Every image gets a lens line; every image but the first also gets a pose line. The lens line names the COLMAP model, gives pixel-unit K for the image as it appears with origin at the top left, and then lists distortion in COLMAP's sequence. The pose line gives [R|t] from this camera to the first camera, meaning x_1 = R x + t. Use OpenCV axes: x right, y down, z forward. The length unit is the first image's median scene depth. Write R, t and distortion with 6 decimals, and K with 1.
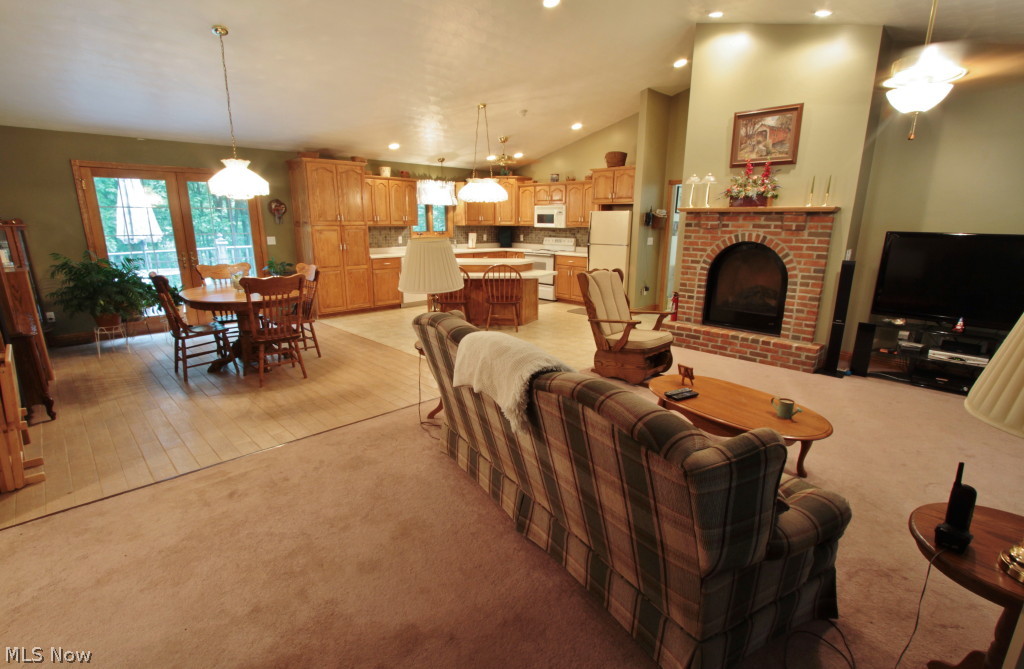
lens RADIAL K [[480.9, 0, 509.3], [0, 480.9, 336.6], [0, 0, 1]] dist [-0.004972, -0.000193]
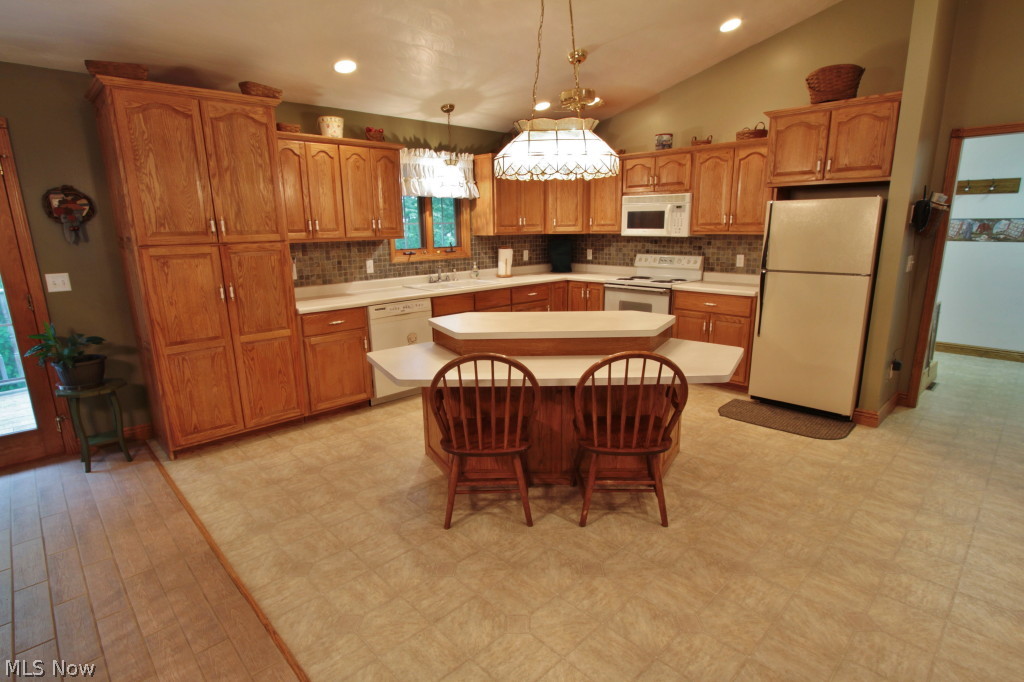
lens RADIAL K [[524.0, 0, 514.5], [0, 524.0, 347.6], [0, 0, 1]] dist [-0.011562, -0.000426]
pose [[0.999780, -0.018513, -0.009835, -0.070673], [0.018425, 0.999790, -0.008933, -0.109169], [0.009999, 0.008750, 0.999912, 0.453301]]
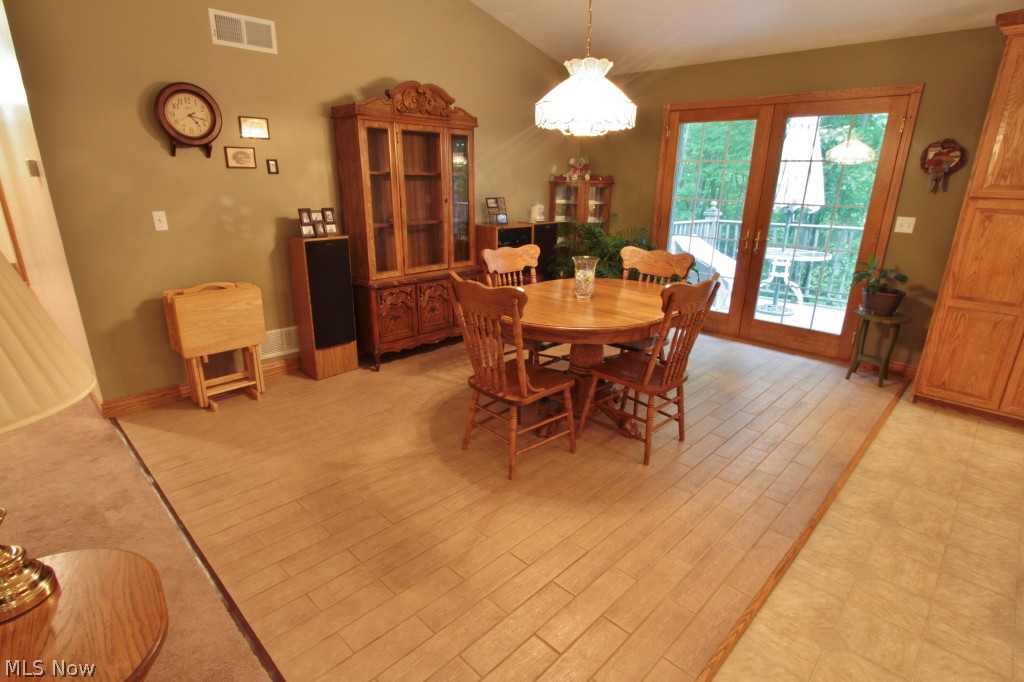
lens RADIAL K [[524.0, 0, 510.4], [0, 524.0, 346.6], [0, 0, 1]] dist [-0.011562, -0.000426]
pose [[0.030369, 0.305679, -0.951650, 0.041537], [-0.255519, 0.922828, 0.288267, -0.112390], [0.966327, 0.234411, 0.106132, 0.480558]]
